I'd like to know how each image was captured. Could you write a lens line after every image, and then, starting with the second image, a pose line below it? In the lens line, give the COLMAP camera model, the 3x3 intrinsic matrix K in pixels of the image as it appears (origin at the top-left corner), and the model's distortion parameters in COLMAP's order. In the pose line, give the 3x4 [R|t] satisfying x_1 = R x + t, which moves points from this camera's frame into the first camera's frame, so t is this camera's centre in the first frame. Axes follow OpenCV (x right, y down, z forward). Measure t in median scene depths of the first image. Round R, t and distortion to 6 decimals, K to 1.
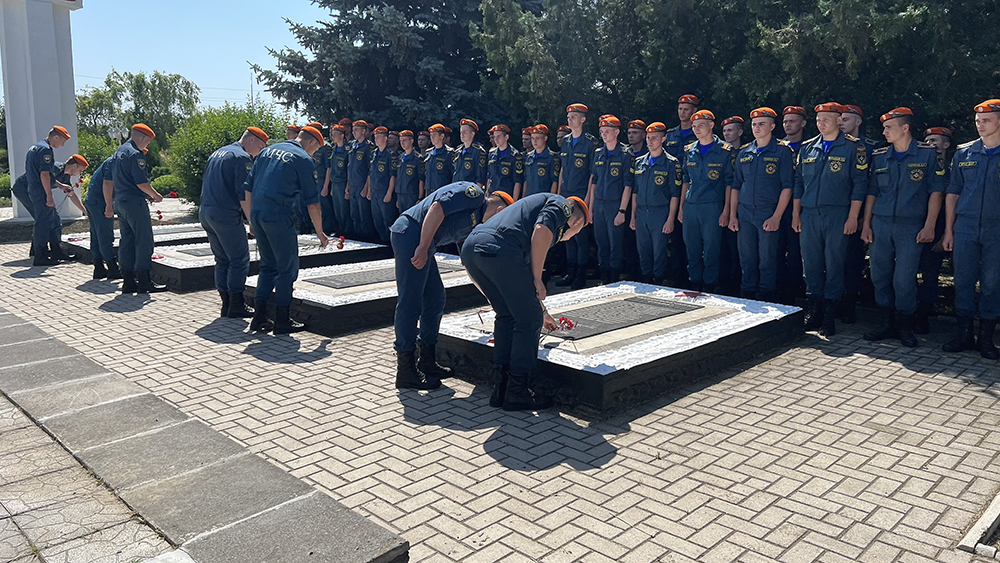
lens RADIAL K [[769.6, 0, 500.0], [0, 769.6, 281.5], [0, 0, 1]] dist [0.024213, -0.000575]
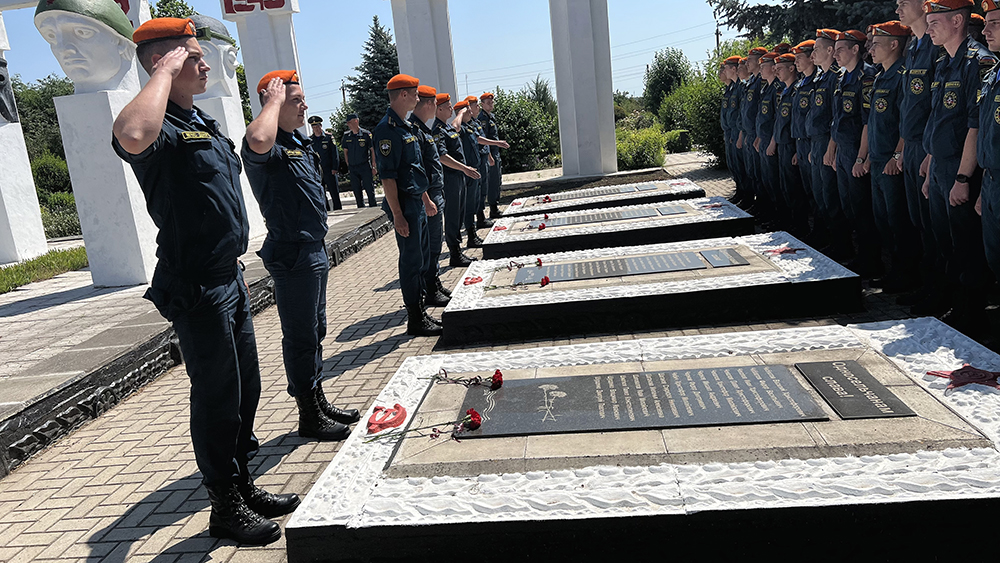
lens RADIAL K [[769.6, 0, 500.0], [0, 769.6, 281.5], [0, 0, 1]] dist [0.024213, -0.000575]
pose [[0.622973, 0.088788, -0.777188, 0.371562], [-0.025785, 0.995328, 0.093041, -0.063670], [0.781818, -0.037922, 0.622352, 0.446028]]
